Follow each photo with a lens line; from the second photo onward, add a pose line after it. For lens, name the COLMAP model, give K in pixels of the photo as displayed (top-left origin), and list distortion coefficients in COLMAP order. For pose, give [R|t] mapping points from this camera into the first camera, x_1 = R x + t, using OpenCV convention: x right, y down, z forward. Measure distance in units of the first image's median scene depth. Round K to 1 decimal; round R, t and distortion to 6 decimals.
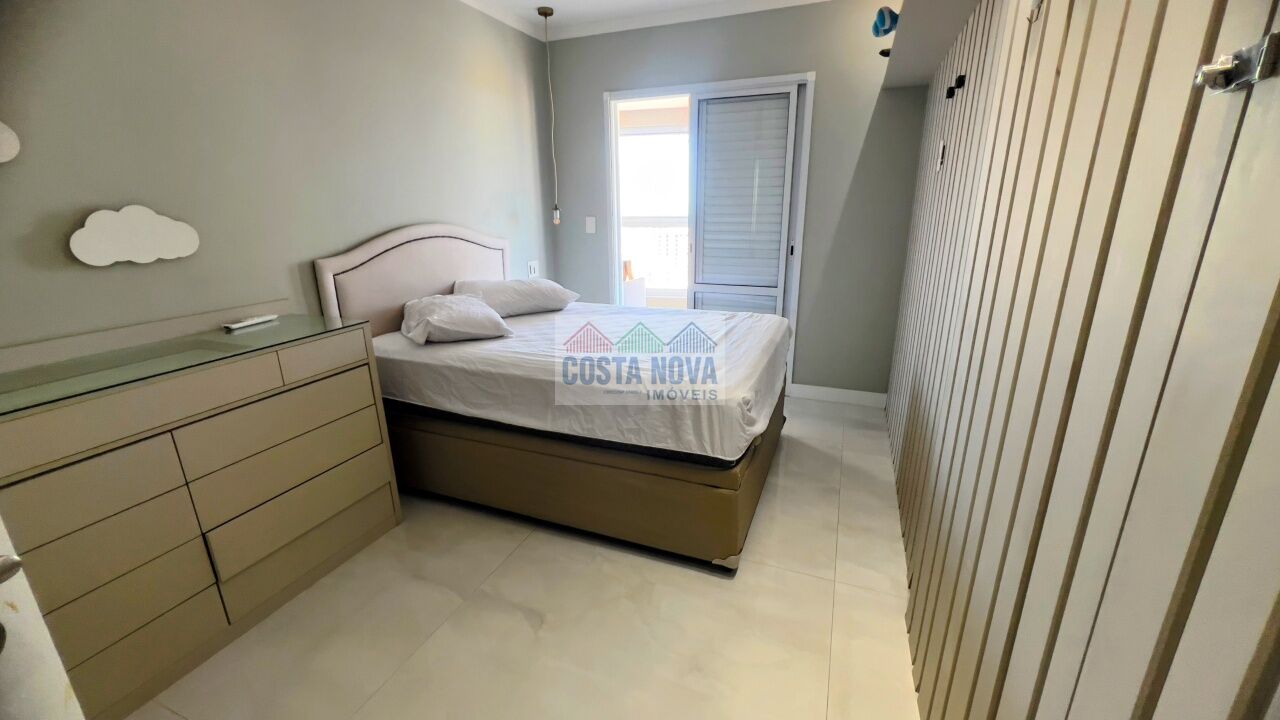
lens RADIAL K [[515.6, 0, 639.9], [0, 515.6, 355.3], [0, 0, 1]] dist [-0.002283, 0.000274]
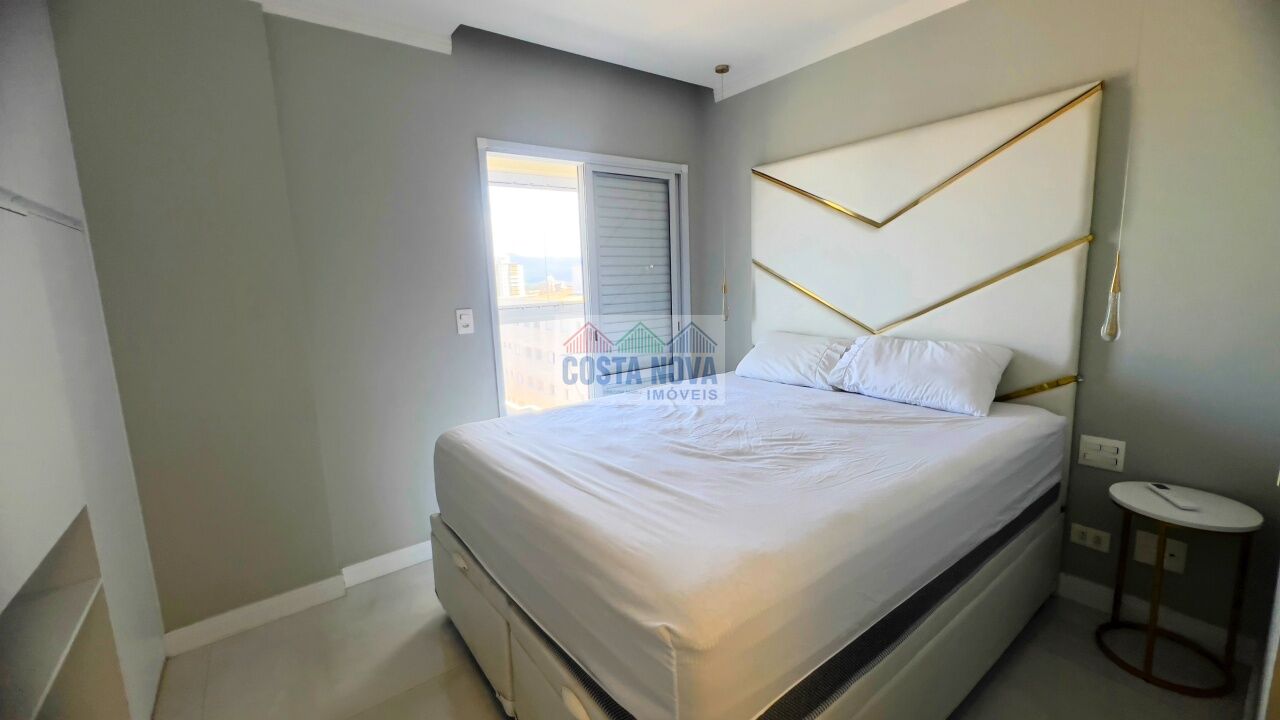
lens RADIAL K [[515.6, 0, 639.9], [0, 515.6, 355.3], [0, 0, 1]] dist [-0.002283, 0.000274]
pose [[0.514555, -0.133675, 0.846974, -0.634436], [0.278623, 0.960237, -0.017719, -0.161995], [-0.810927, 0.245103, 0.531339, 0.558888]]
